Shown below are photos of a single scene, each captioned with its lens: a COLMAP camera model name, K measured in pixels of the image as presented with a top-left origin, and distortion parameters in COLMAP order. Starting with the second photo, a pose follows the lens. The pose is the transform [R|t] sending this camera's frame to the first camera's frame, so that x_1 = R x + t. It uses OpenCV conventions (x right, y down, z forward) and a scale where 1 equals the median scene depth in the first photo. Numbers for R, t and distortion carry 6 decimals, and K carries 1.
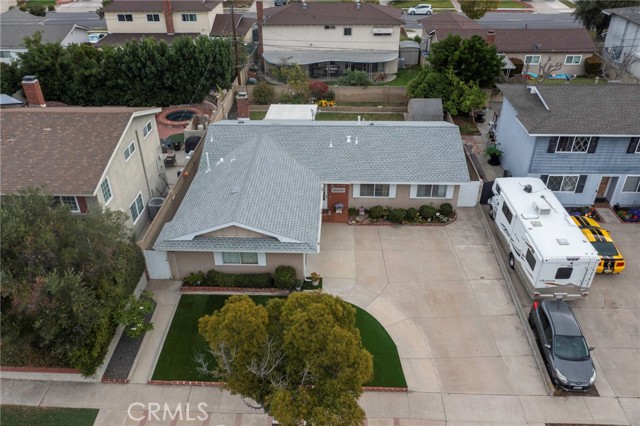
lens RADIAL K [[506.0, 0, 317.8], [0, 506.0, 210.6], [0, 0, 1]] dist [-0.012779, 0.002492]
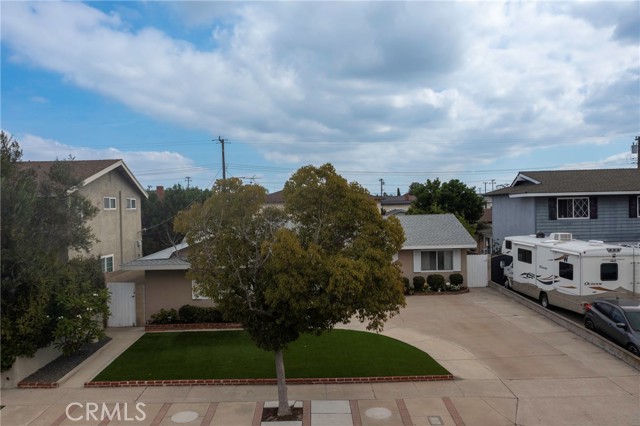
lens RADIAL K [[506.8, 0, 318.3], [0, 506.8, 209.8], [0, 0, 1]] dist [-0.010113, -0.007171]
pose [[0.998831, -0.012911, 0.046587, -0.029486], [0.035767, 0.845683, -0.532486, 0.360226], [-0.032524, 0.533529, 0.845156, 0.186536]]
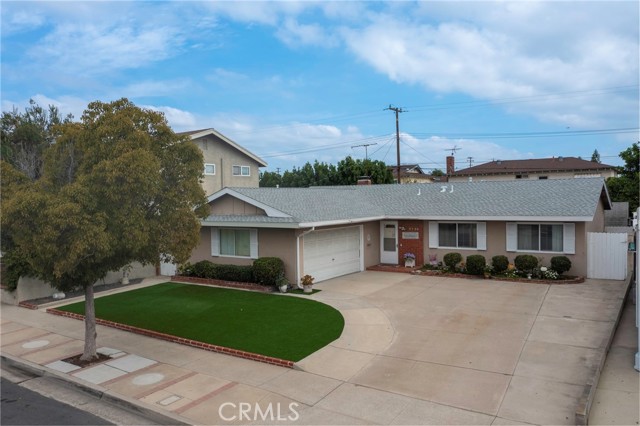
lens RADIAL K [[504.0, 0, 317.5], [0, 504.0, 215.5], [0, 0, 1]] dist [-0.008995, 0.002393]
pose [[0.844906, 0.013018, -0.534756, 0.334467], [-0.278695, 0.864011, -0.419301, 0.297562], [0.456577, 0.503304, 0.733637, 0.357934]]
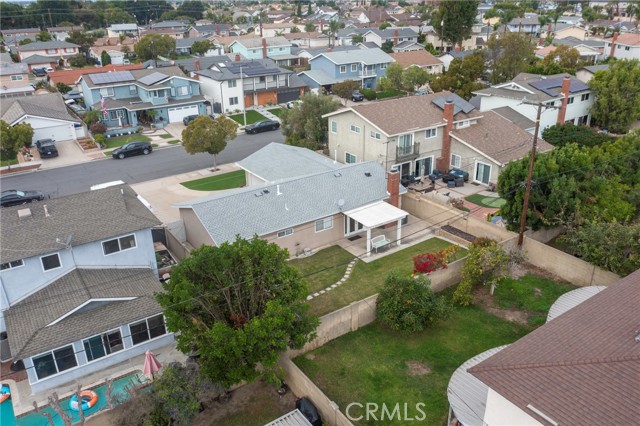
lens RADIAL K [[506.0, 0, 317.8], [0, 506.0, 210.6], [0, 0, 1]] dist [-0.012779, 0.002492]
pose [[-0.802858, 0.256400, -0.538218, 0.677990], [-0.298271, 0.608924, 0.735014, -1.078588], [0.516192, 0.750647, -0.412402, 1.681655]]
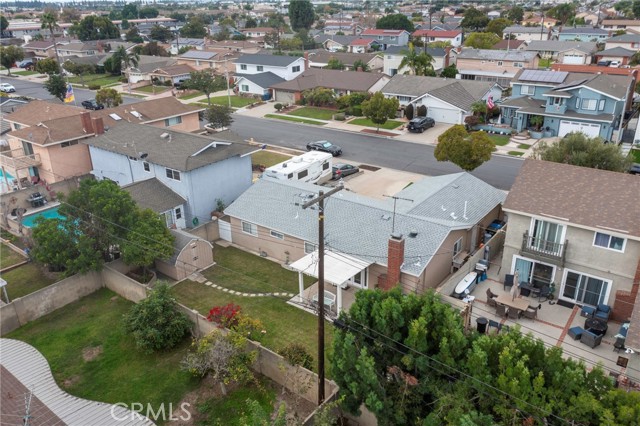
lens RADIAL K [[506.0, 0, 317.8], [0, 506.0, 210.6], [0, 0, 1]] dist [-0.012779, 0.002492]
pose [[-0.815929, -0.200494, 0.542275, -0.560164], [0.335552, 0.599586, 0.726568, -1.037136], [-0.470813, 0.774790, -0.421943, 1.615844]]
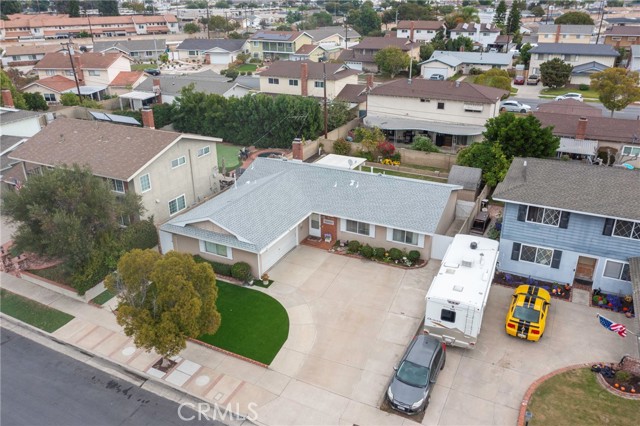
lens RADIAL K [[506.0, 0, 317.8], [0, 506.0, 210.6], [0, 0, 1]] dist [-0.012779, 0.002492]
pose [[0.908093, 0.165913, -0.384500, 0.468750], [-0.220717, 0.969909, -0.102761, 0.060688], [0.355881, 0.178182, 0.917388, -0.092301]]
